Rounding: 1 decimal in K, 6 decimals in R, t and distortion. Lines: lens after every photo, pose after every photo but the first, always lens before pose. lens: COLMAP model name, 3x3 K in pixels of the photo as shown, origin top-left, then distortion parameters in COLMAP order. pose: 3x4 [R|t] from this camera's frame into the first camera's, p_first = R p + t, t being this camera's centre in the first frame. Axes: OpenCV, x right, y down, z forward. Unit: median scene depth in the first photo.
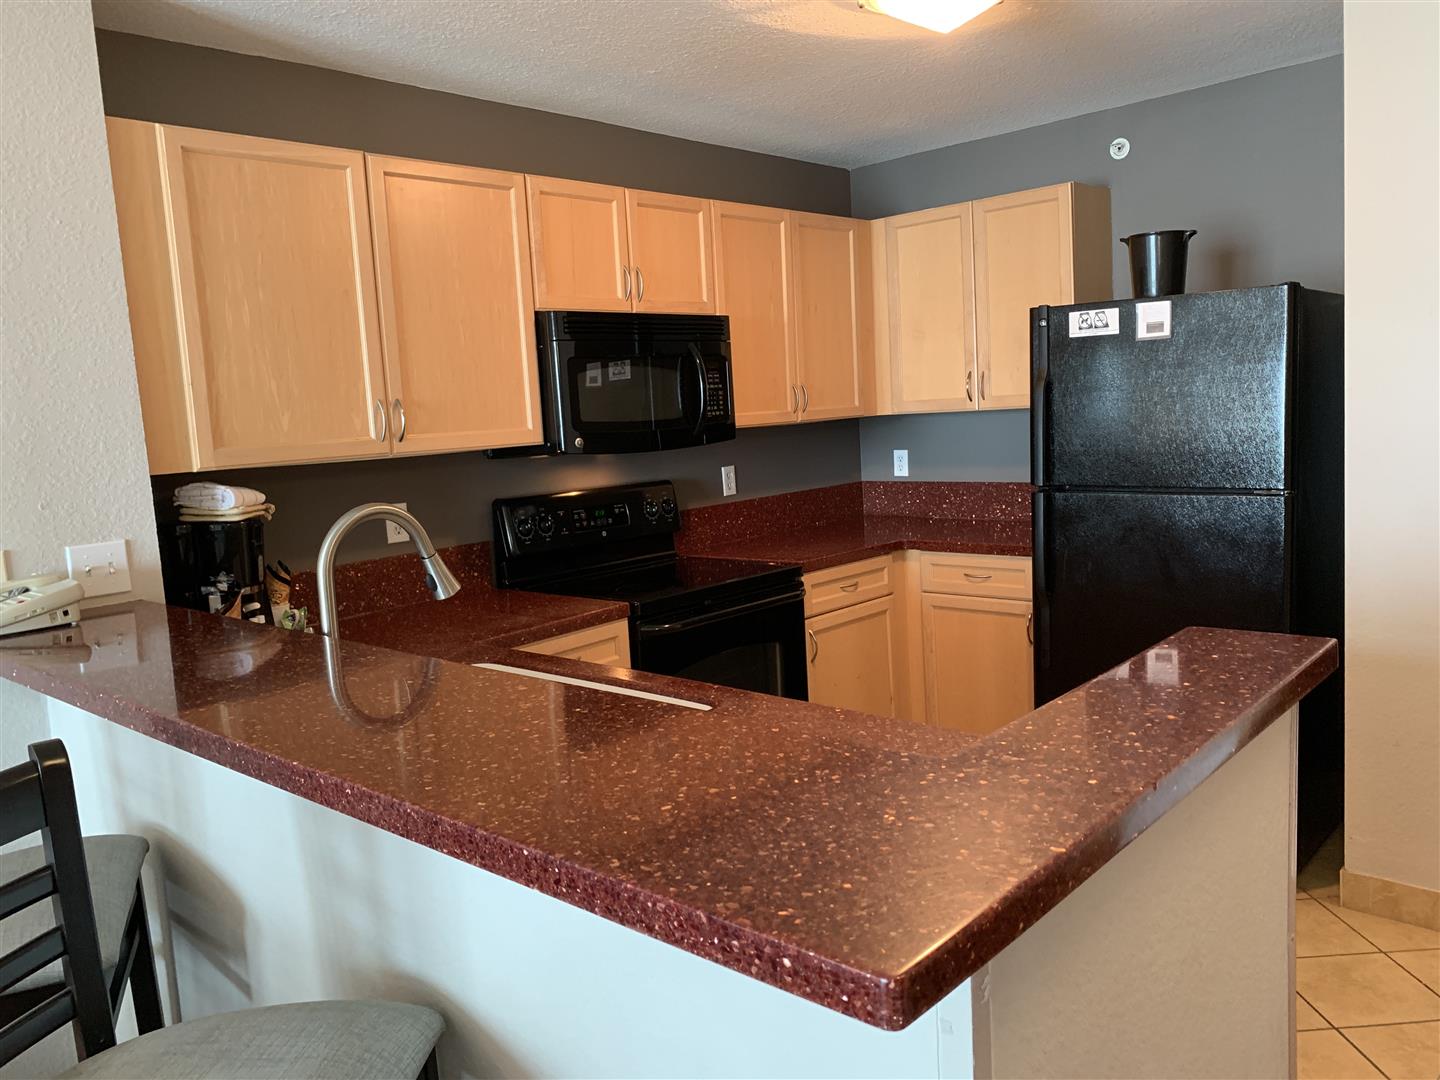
lens RADIAL K [[1105.7, 0, 720.0], [0, 1105.7, 540.0], [0, 0, 1]] dist [0.064816, -0.001549]
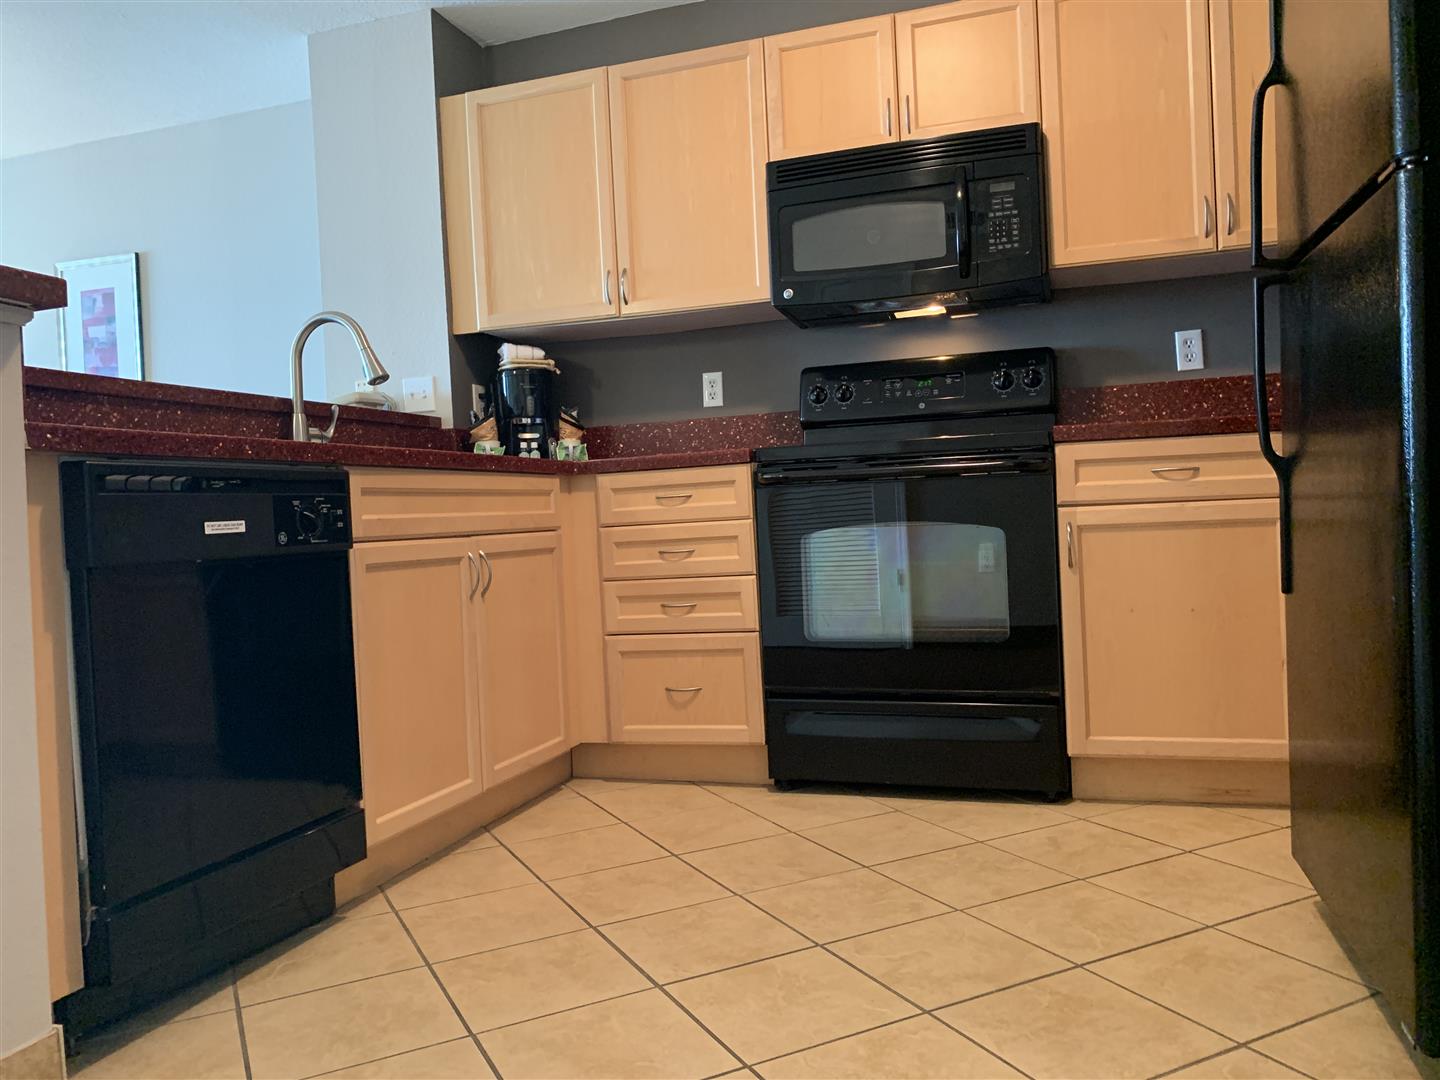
lens RADIAL K [[1105.7, 0, 720.0], [0, 1105.7, 540.0], [0, 0, 1]] dist [0.064816, -0.001549]
pose [[0.400127, 0.058423, -0.914596, 0.870553], [-0.095110, 0.995224, 0.021964, 0.129366], [0.911511, 0.078199, 0.403772, 0.651163]]
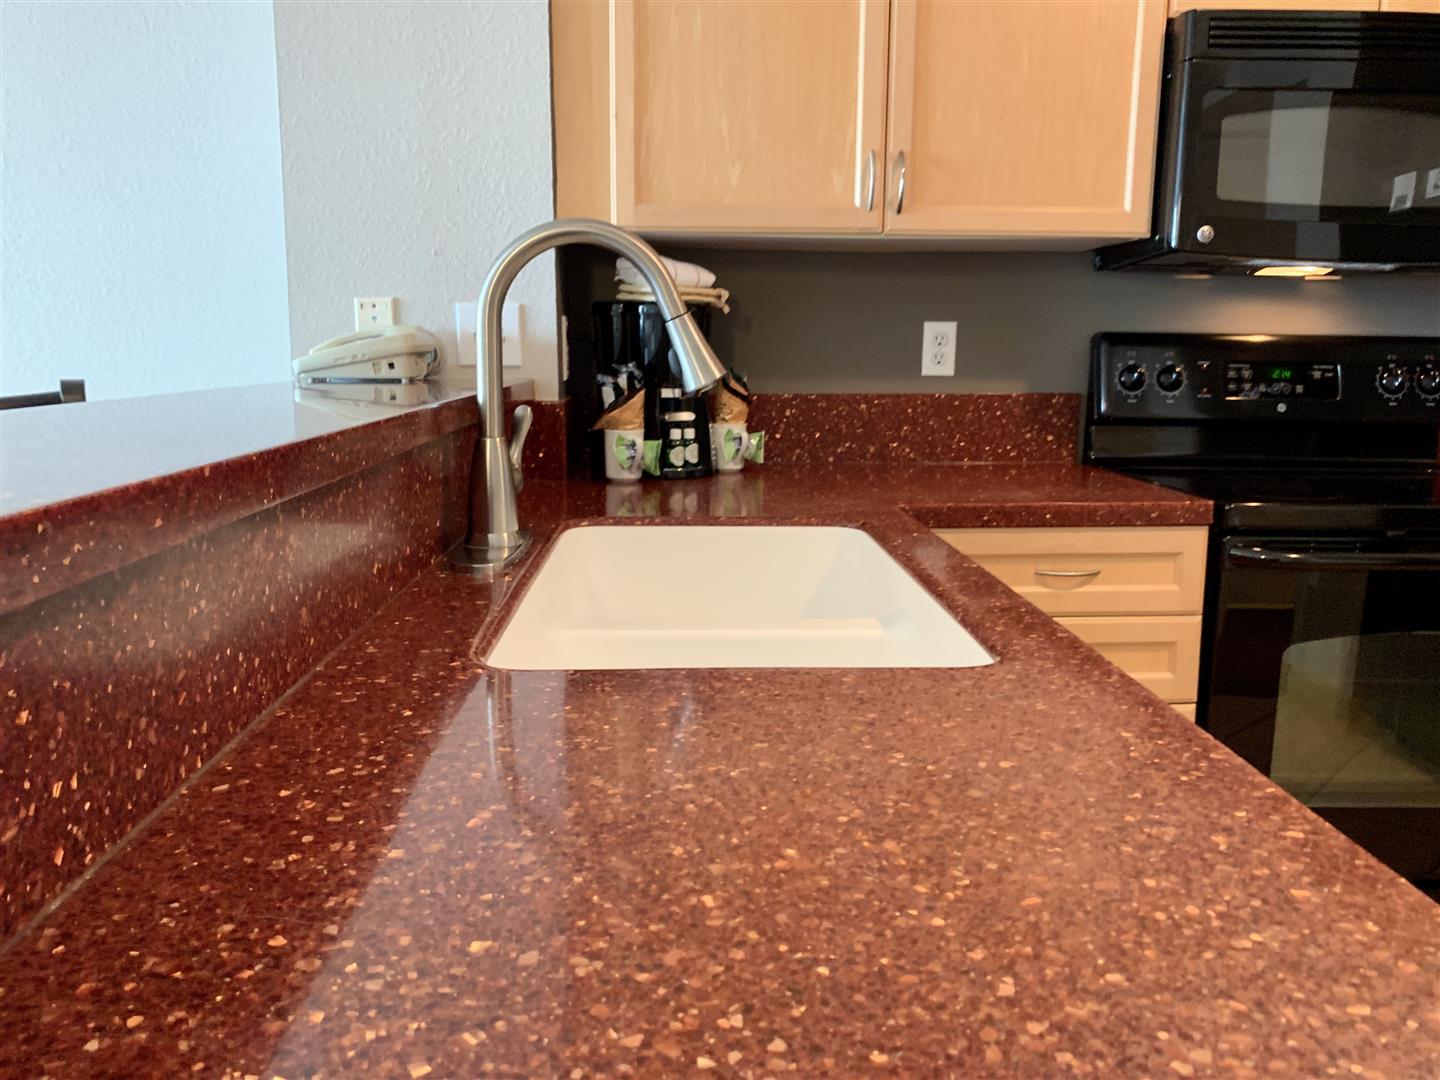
lens RADIAL K [[1116.2, 0, 720.0], [0, 1116.2, 540.0], [0, 0, 1]] dist [0.033134, -0.076068]
pose [[0.694162, 0.184985, -0.695644, 0.166663], [-0.136584, 0.982707, 0.125027, 0.041487], [0.706742, 0.008225, 0.707424, 0.436352]]
